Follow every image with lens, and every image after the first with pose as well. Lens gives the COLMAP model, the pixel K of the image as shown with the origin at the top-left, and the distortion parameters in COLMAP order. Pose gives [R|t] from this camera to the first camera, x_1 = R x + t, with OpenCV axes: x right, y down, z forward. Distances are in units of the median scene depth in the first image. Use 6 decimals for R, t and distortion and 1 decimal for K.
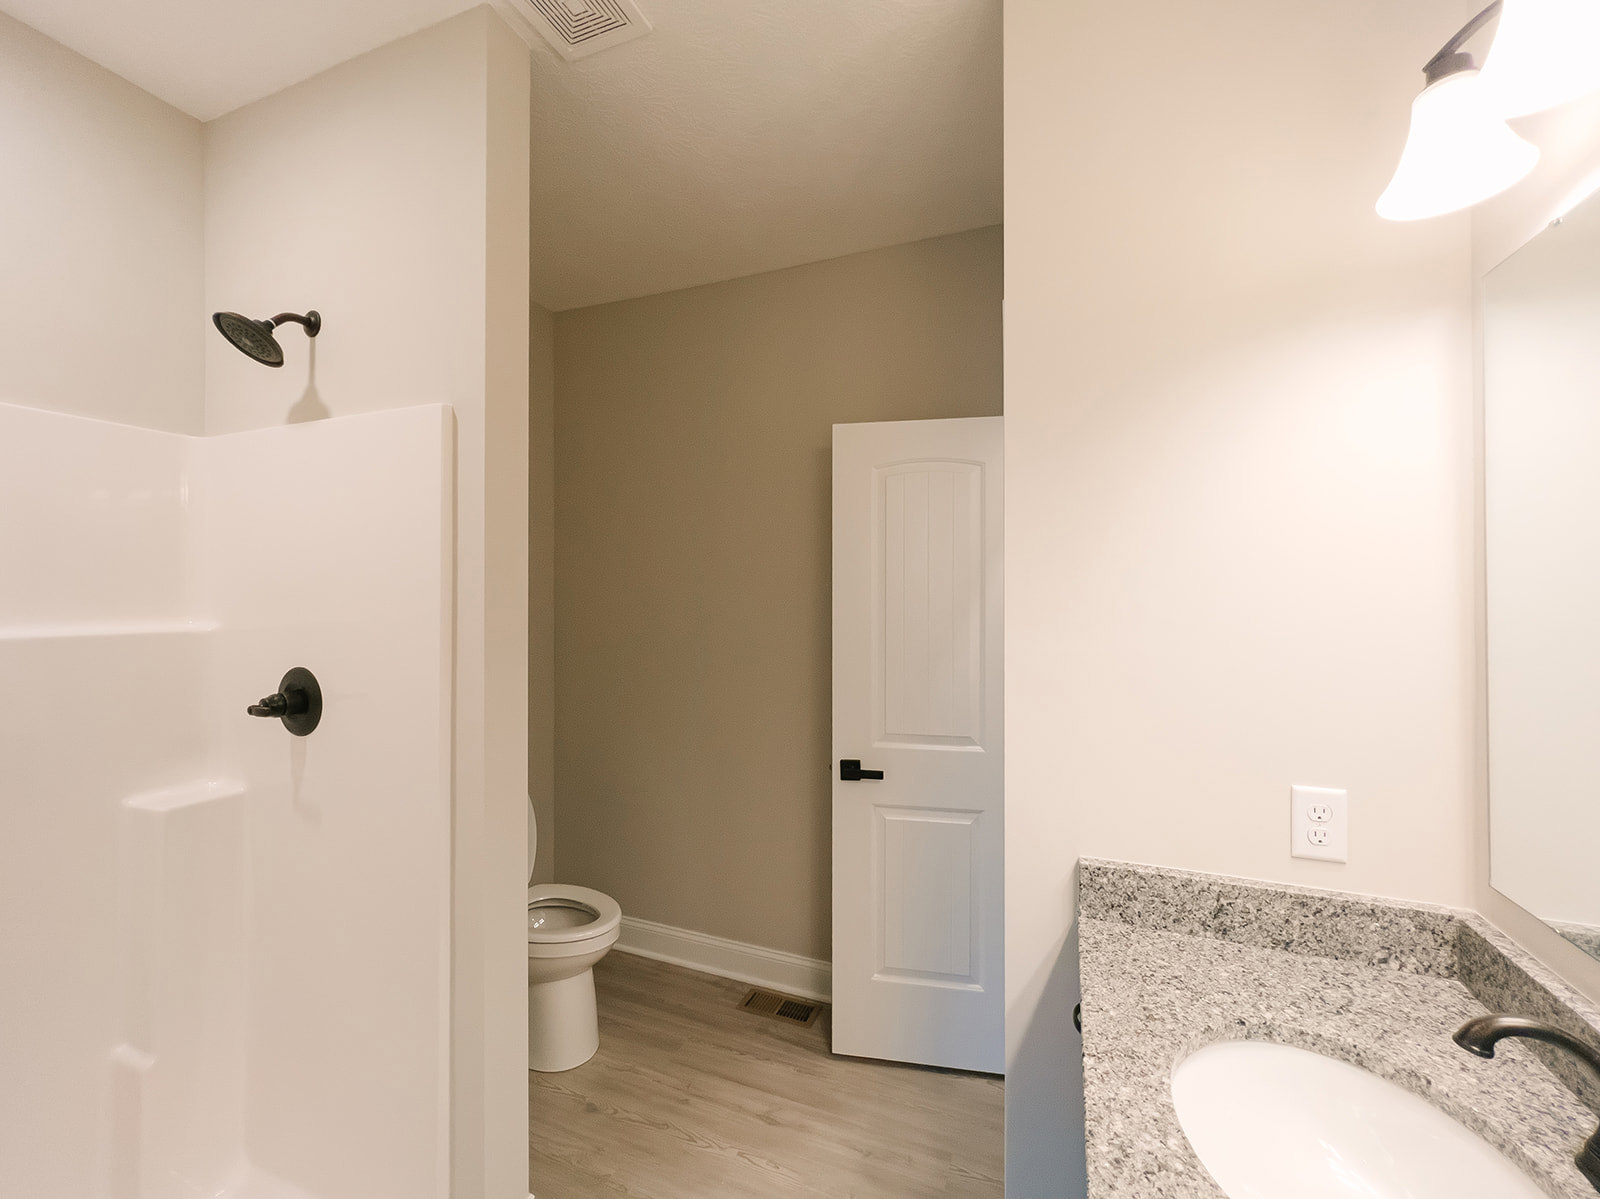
lens RADIAL K [[671.8, 0, 797.0], [0, 671.8, 593.8], [0, 0, 1]] dist [-0.000016, 0.000142]
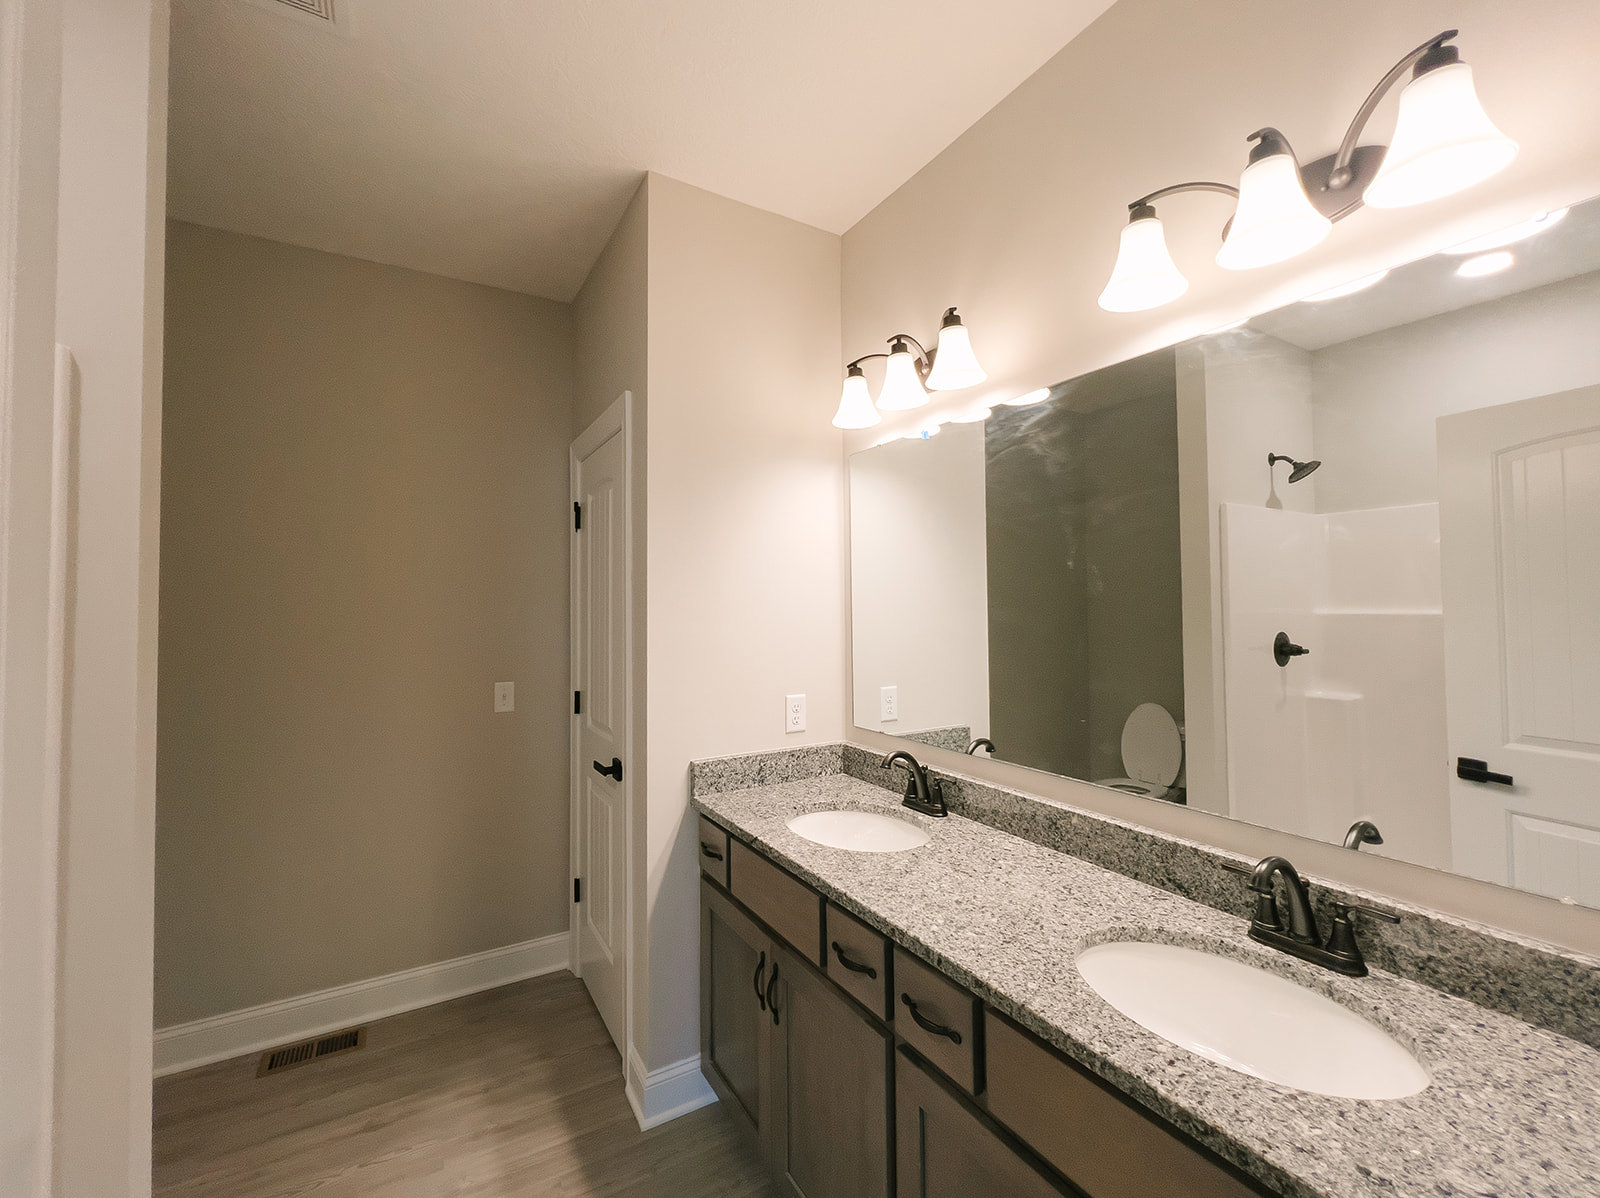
lens RADIAL K [[657.3, 0, 798.3], [0, 657.3, 588.7], [0, 0, 1]] dist [-0.001402, 0.000072]
pose [[0.601633, 0.017113, 0.798590, -0.715093], [0.005548, 0.999657, -0.025601, 0.024934], [-0.798754, 0.019833, 0.601331, -0.158821]]
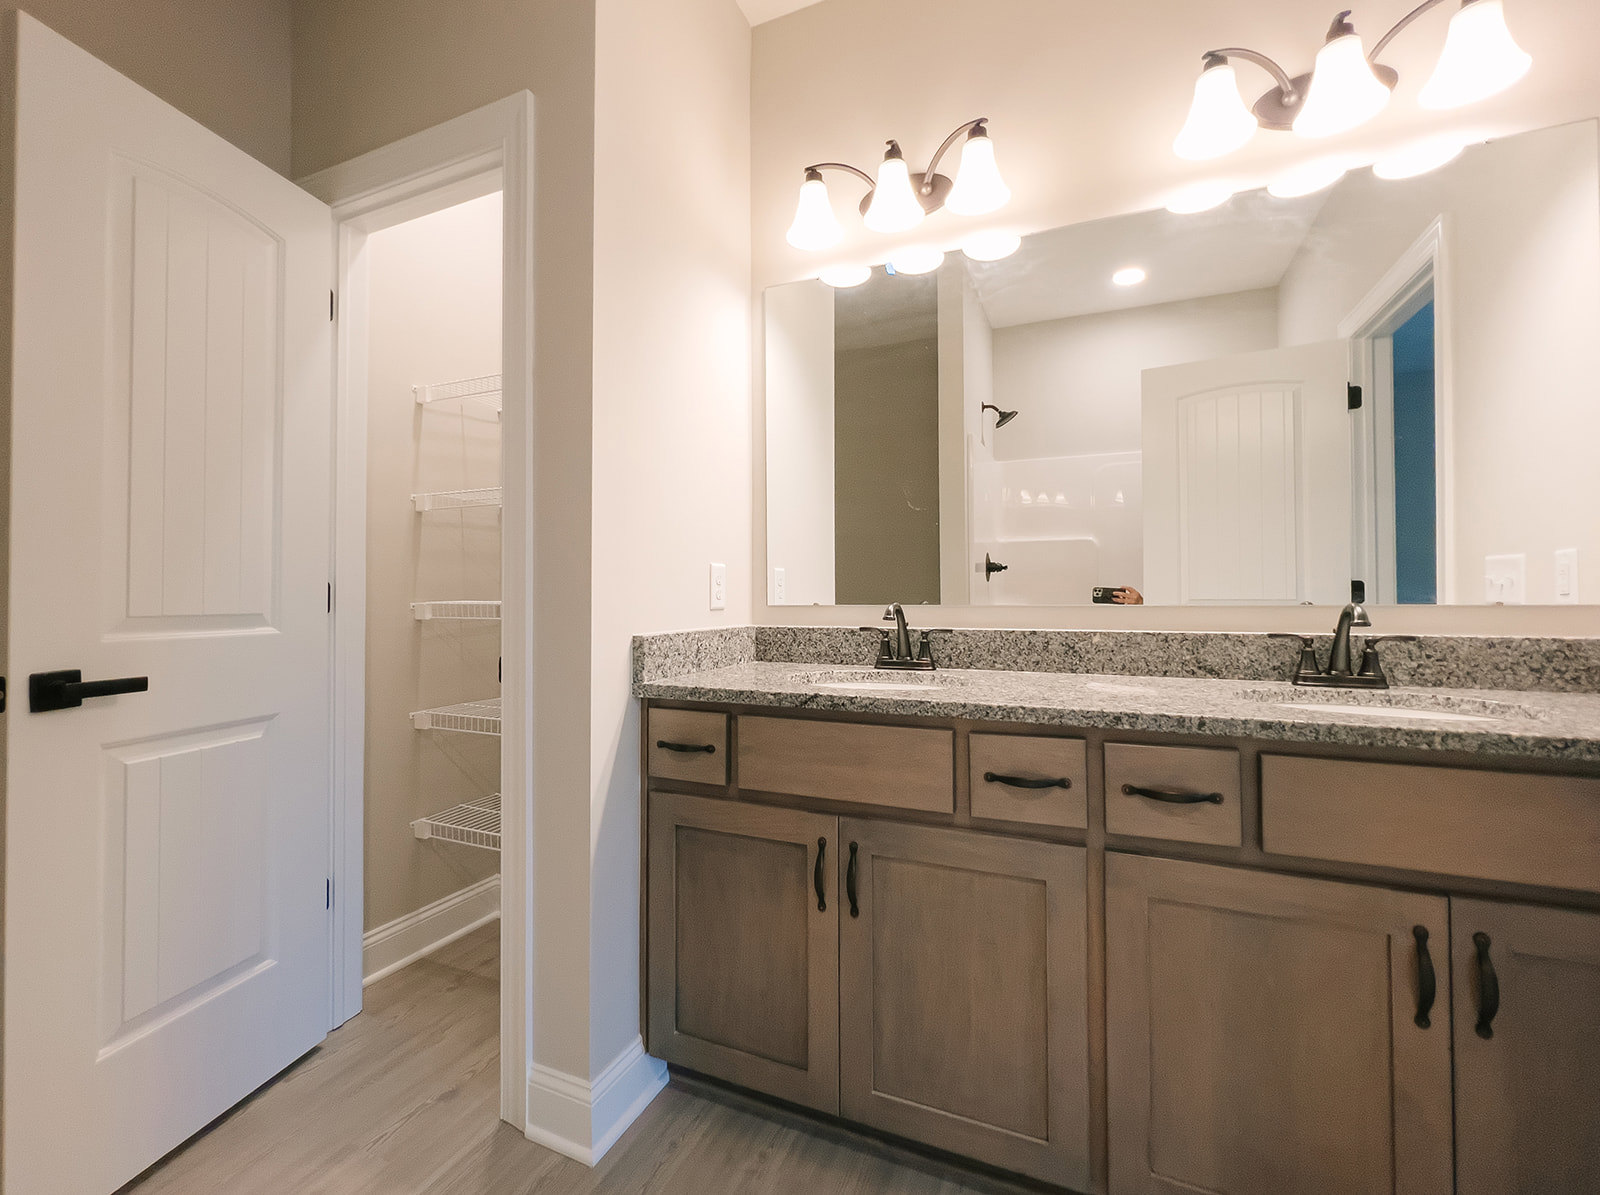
lens RADIAL K [[685.8, 0, 794.2], [0, 685.8, 583.0], [0, 0, 1]] dist [-0.002797, 0.000100]
pose [[0.033179, 0.010573, 0.999393, -0.779606], [0.002814, 0.999939, -0.010672, 0.331292], [-0.999445, 0.003166, 0.033148, 0.721260]]
